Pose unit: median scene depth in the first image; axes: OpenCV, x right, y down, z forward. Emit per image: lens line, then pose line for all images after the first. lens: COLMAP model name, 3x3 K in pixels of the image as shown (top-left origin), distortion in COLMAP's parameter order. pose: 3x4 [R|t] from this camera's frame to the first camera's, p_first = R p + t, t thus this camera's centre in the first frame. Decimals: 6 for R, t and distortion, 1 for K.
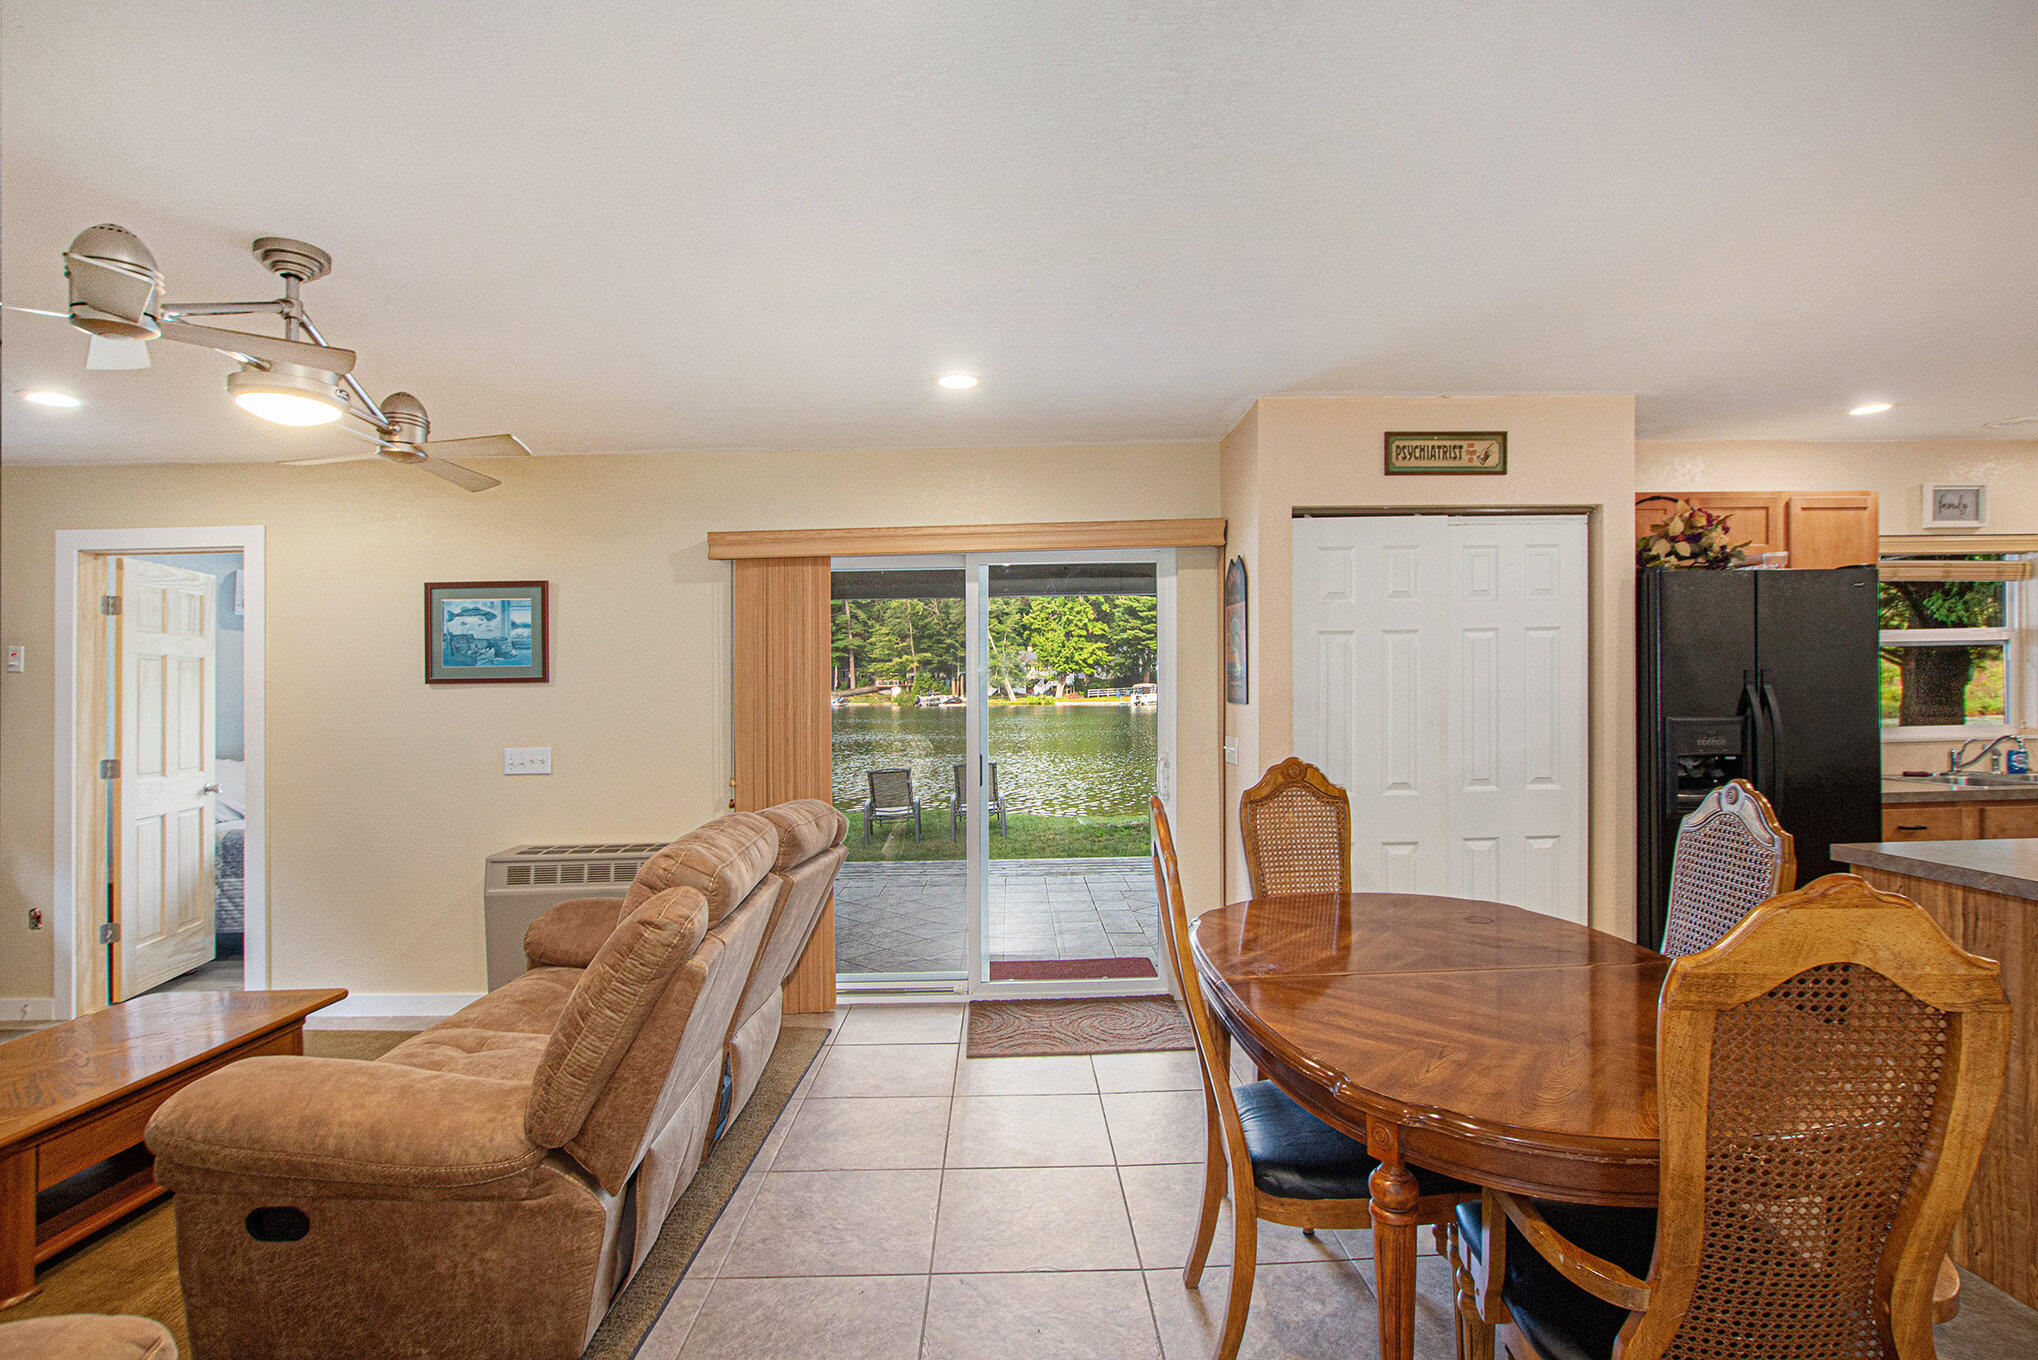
lens RADIAL K [[987.9, 0, 1020.4], [0, 987.9, 686.0], [0, 0, 1]] dist [-0.025848, 0.000035]
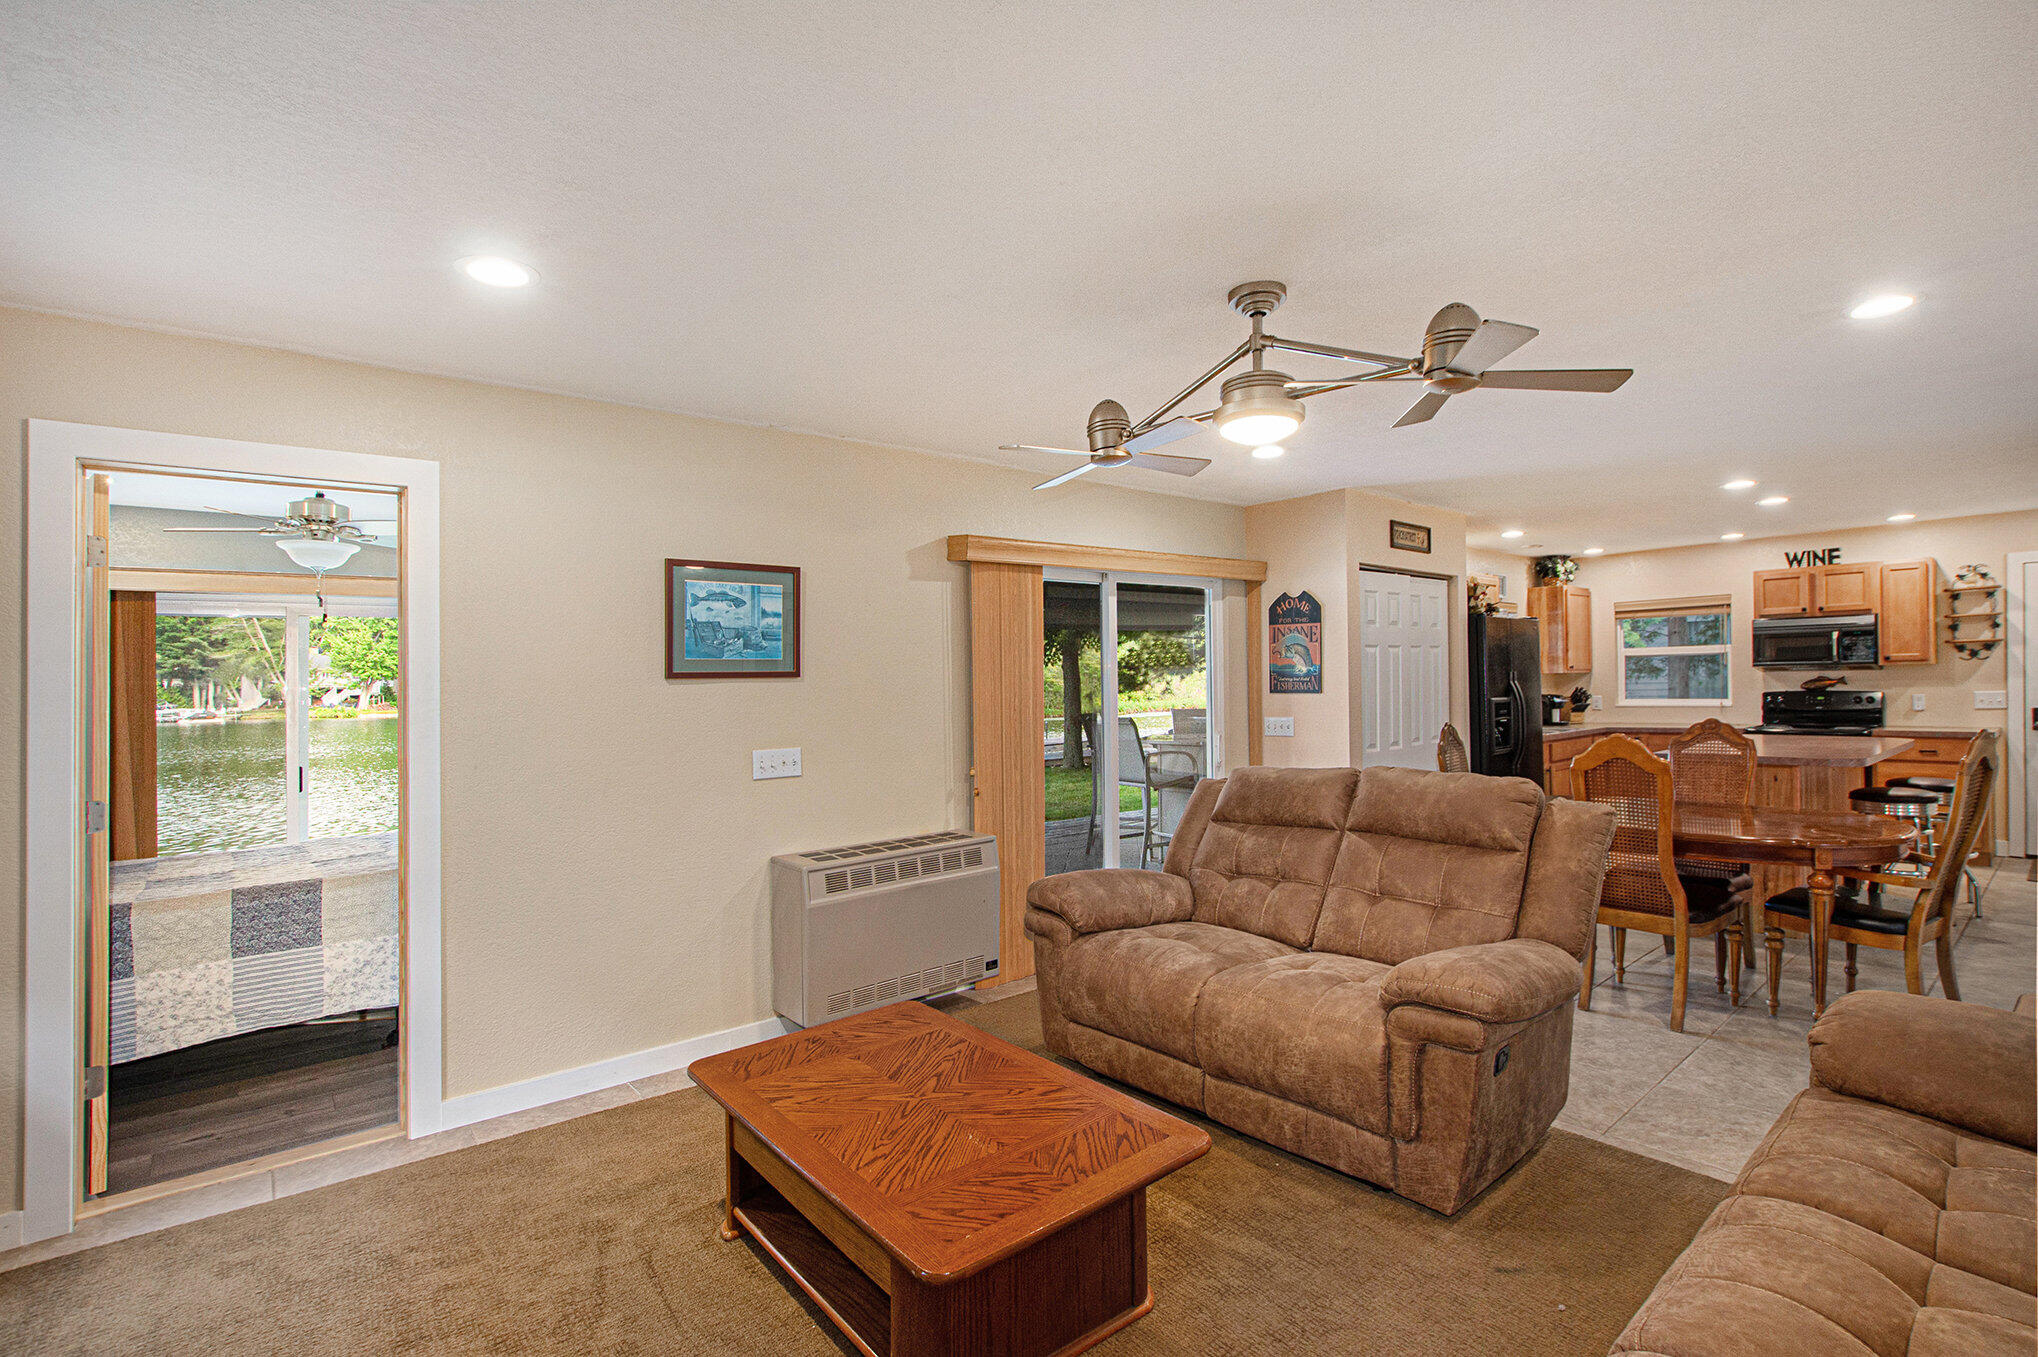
lens RADIAL K [[955.4, 0, 1033.6], [0, 955.4, 685.9], [0, 0, 1]] dist [-0.022275, 0.000806]
pose [[0.762936, -0.003032, 0.646467, -0.899080], [0.008219, 0.999954, -0.005010, 0.010950], [-0.646421, 0.009136, 0.762926, 0.170391]]
